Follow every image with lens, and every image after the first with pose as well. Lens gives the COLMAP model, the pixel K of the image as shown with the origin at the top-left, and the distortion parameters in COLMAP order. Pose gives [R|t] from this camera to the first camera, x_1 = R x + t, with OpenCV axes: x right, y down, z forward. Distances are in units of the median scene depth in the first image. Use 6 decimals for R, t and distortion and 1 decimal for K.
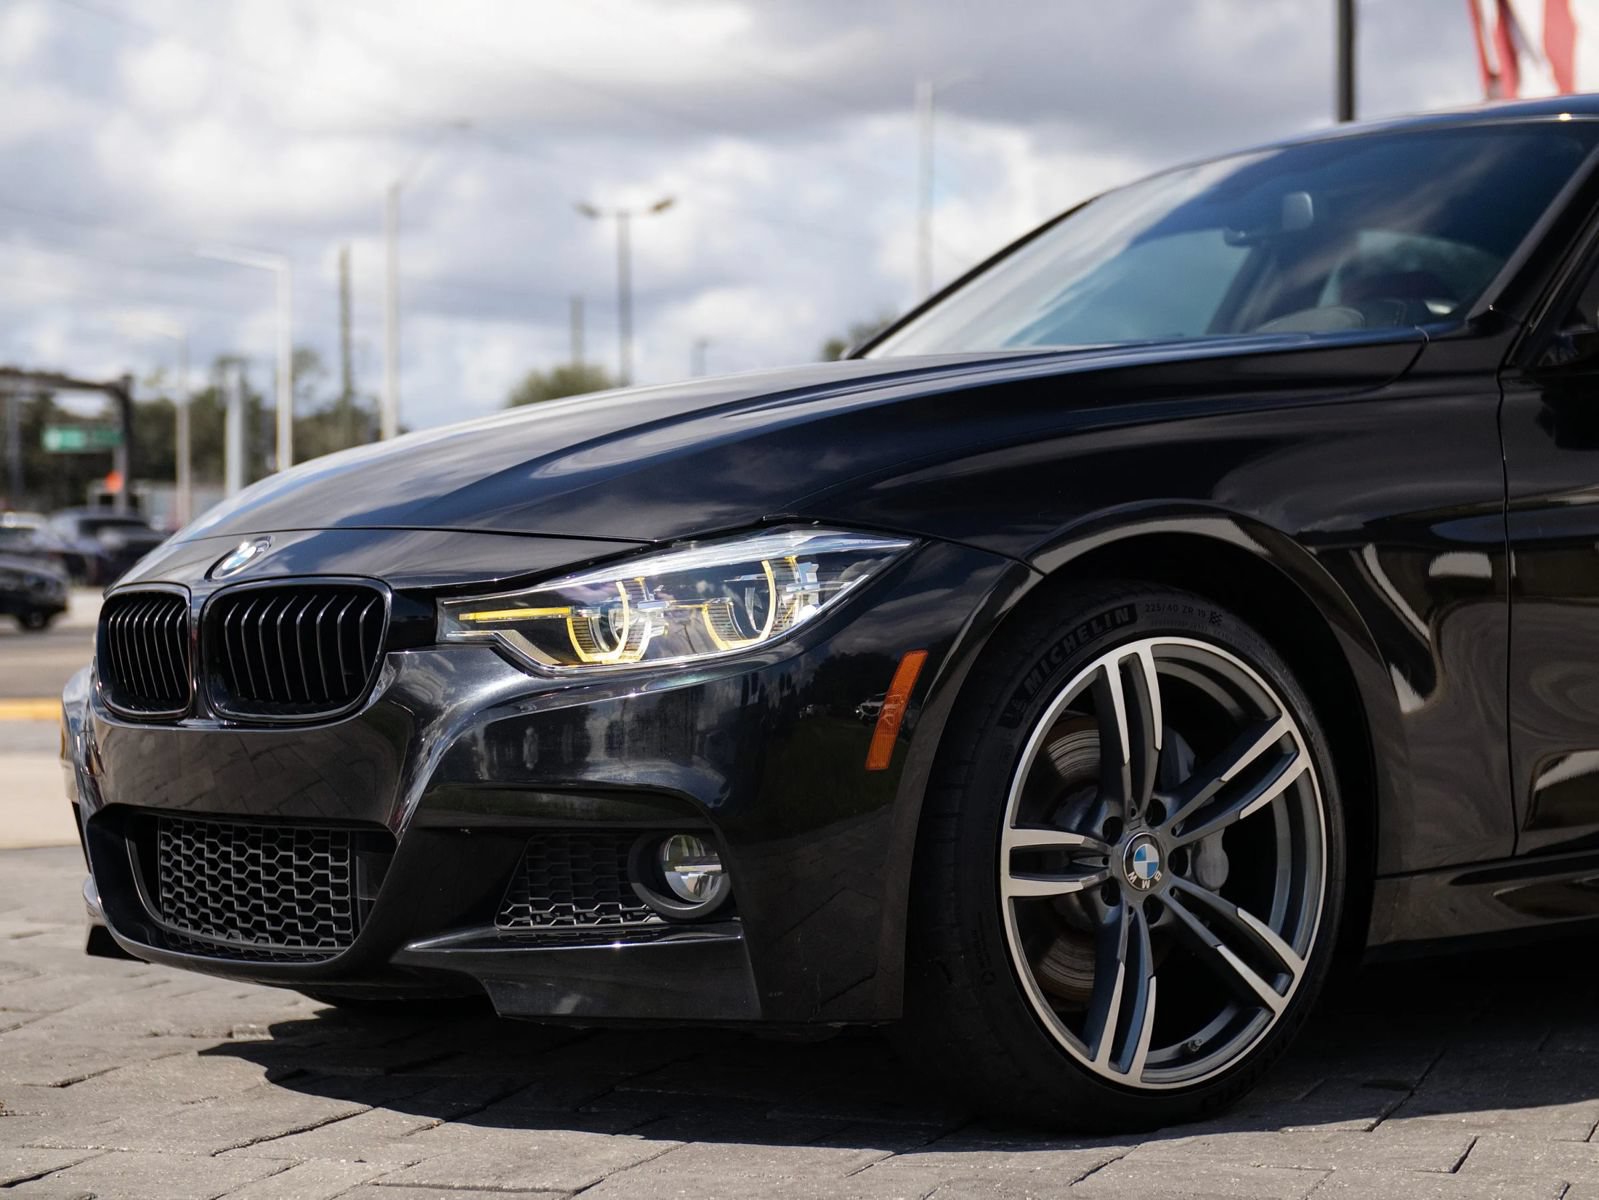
lens RADIAL K [[3115.3, 0, 885.6], [0, 3115.3, 602.2], [0, 0, 1]] dist [-0.025579, 0.000000]
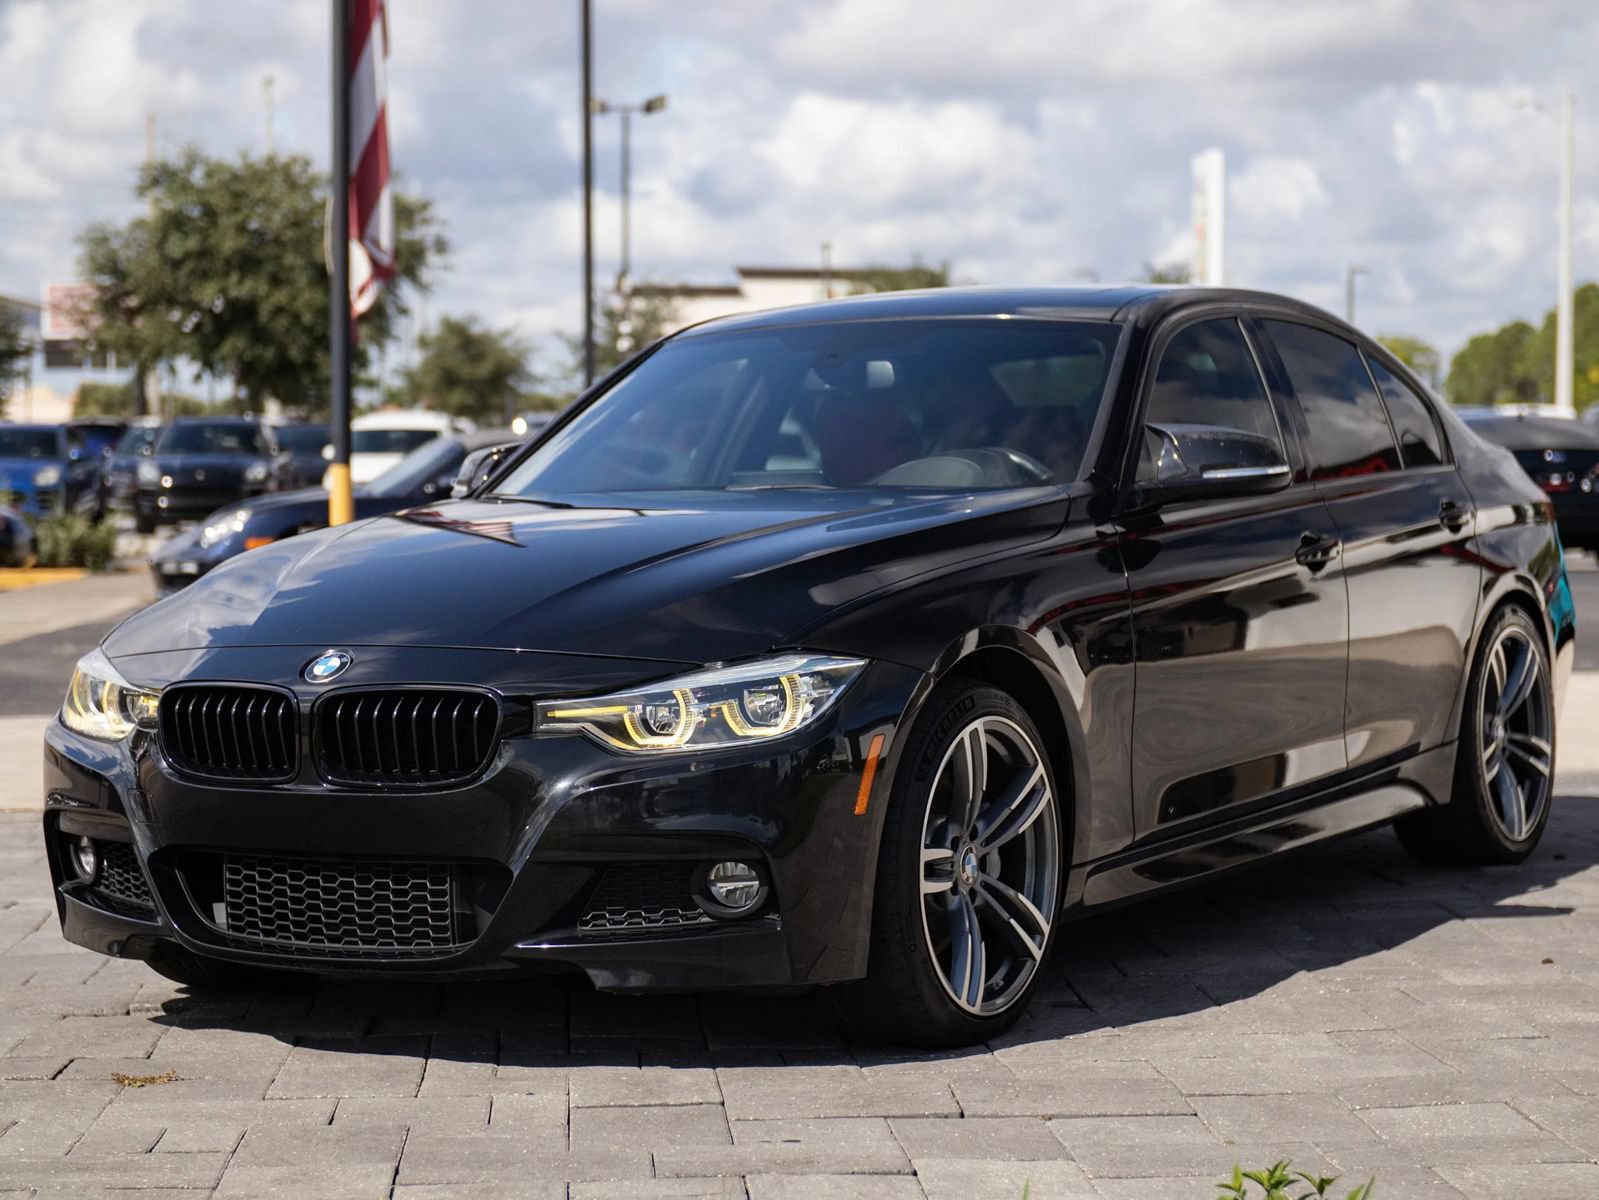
lens RADIAL K [[3115.3, 0, 803.4], [0, 3115.3, 602.1], [0, 0, 1]] dist [-0.025579, 0.000000]
pose [[0.935448, -0.007499, 0.353385, -0.535277], [-0.002089, 0.999640, 0.026745, -0.085615], [-0.353458, -0.025757, 0.935096, -0.383319]]
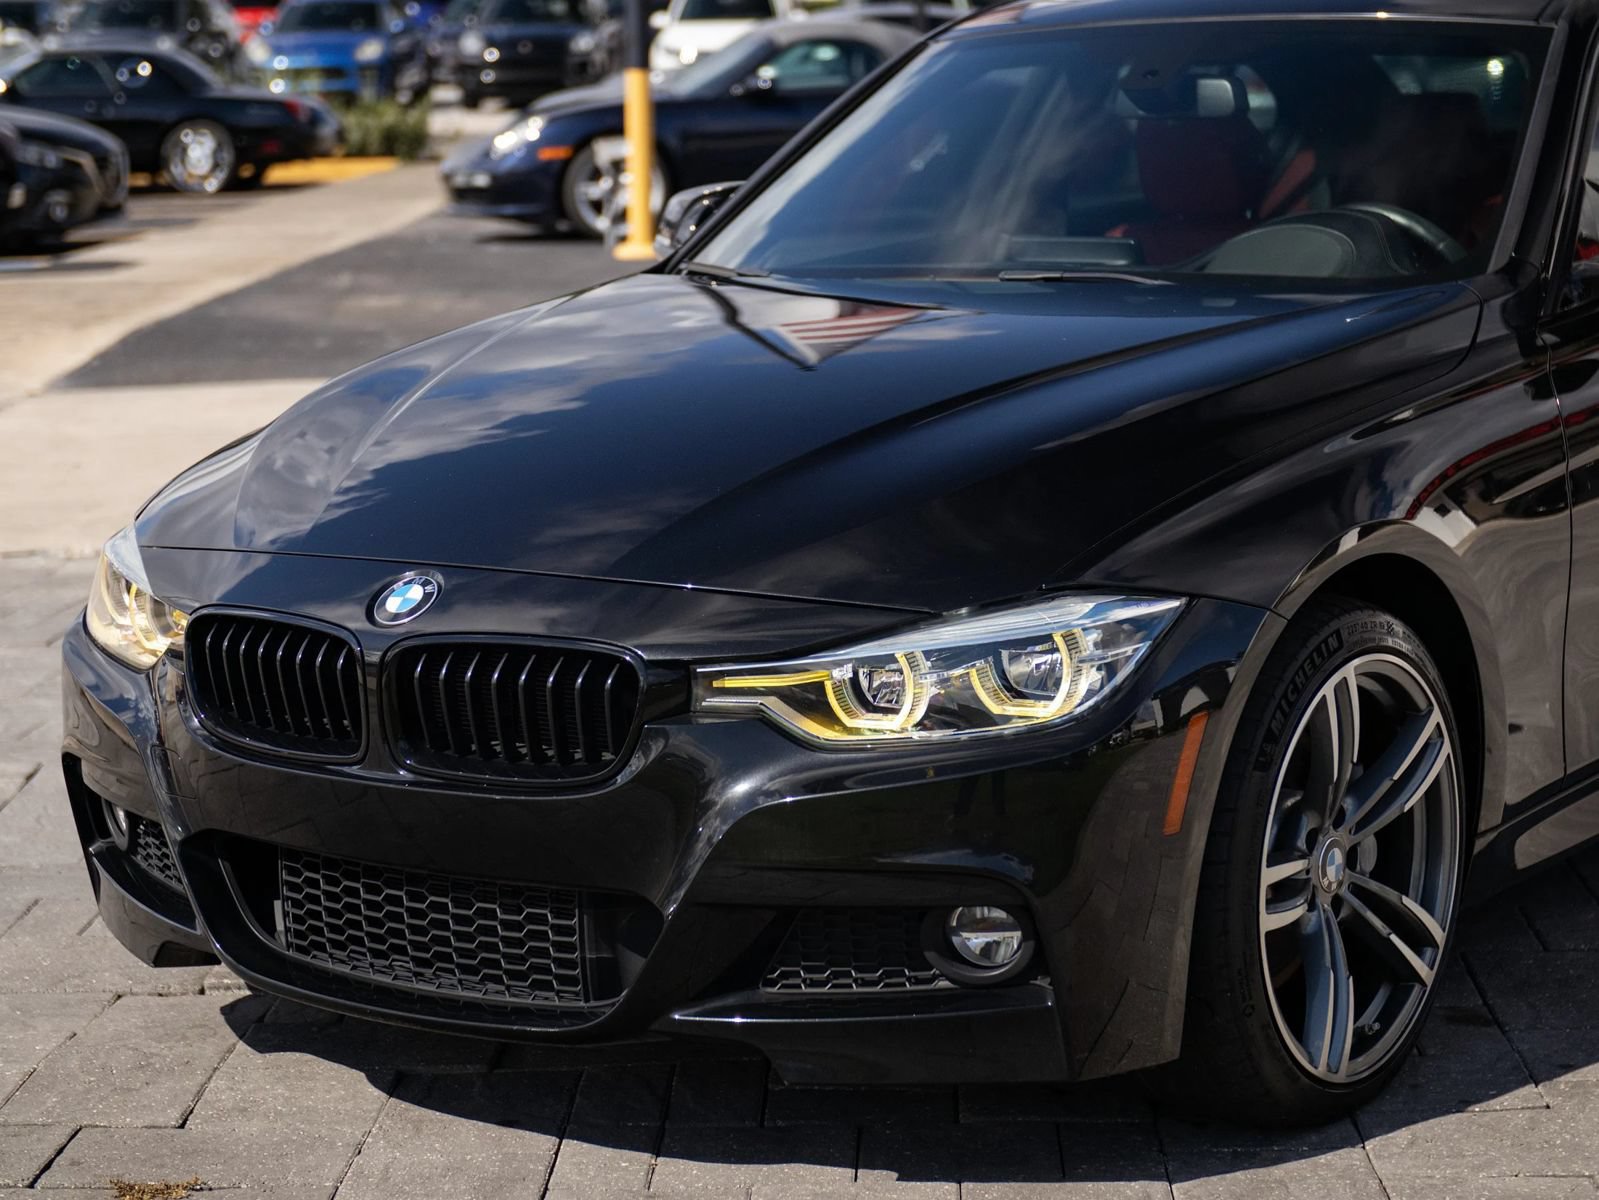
lens RADIAL K [[3193.4, 0, 842.1], [0, 3193.4, 554.6], [0, 0, 1]] dist [-0.025429, 0.000000]
pose [[0.965380, -0.048130, 0.256368, -0.354922], [0.009976, 0.988923, 0.148092, -0.184846], [-0.260656, -0.140407, 0.955167, 0.033528]]
